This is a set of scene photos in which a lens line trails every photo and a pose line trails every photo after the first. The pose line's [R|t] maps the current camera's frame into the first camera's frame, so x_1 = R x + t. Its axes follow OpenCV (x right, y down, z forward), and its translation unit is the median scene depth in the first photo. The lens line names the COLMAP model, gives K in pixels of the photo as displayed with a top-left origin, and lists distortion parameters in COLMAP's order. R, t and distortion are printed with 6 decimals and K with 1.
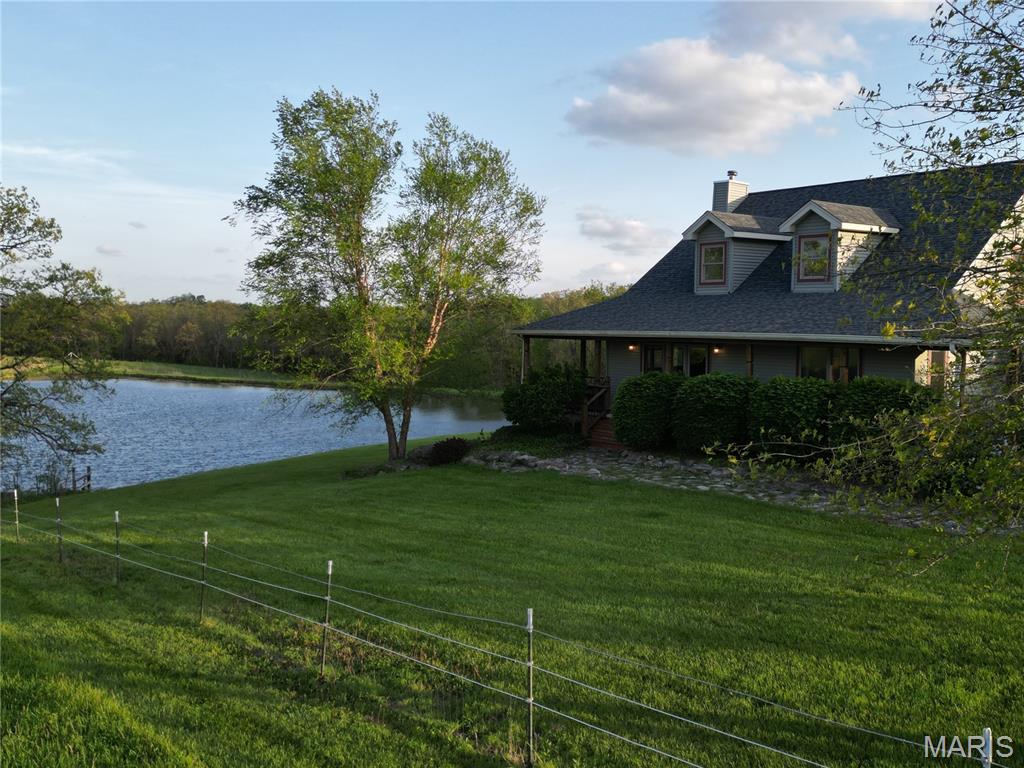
lens RADIAL K [[703.8, 0, 516.5], [0, 703.8, 385.5], [0, 0, 1]] dist [0.000515, -0.000999]
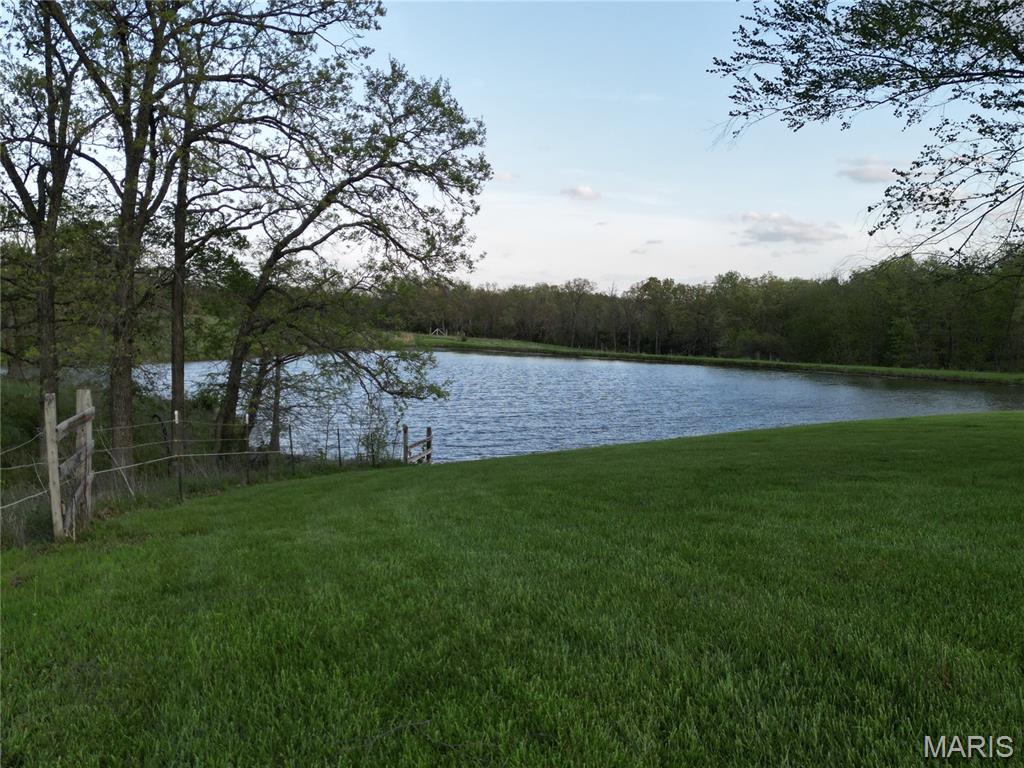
lens RADIAL K [[703.8, 0, 512.2], [0, 703.8, 383.8], [0, 0, 1]] dist [0.000515, -0.000999]
pose [[0.890563, 0.020300, -0.454406, -0.246865], [-0.021404, 0.999767, 0.002716, 0.071589], [0.454355, 0.007308, 0.890791, 0.456380]]
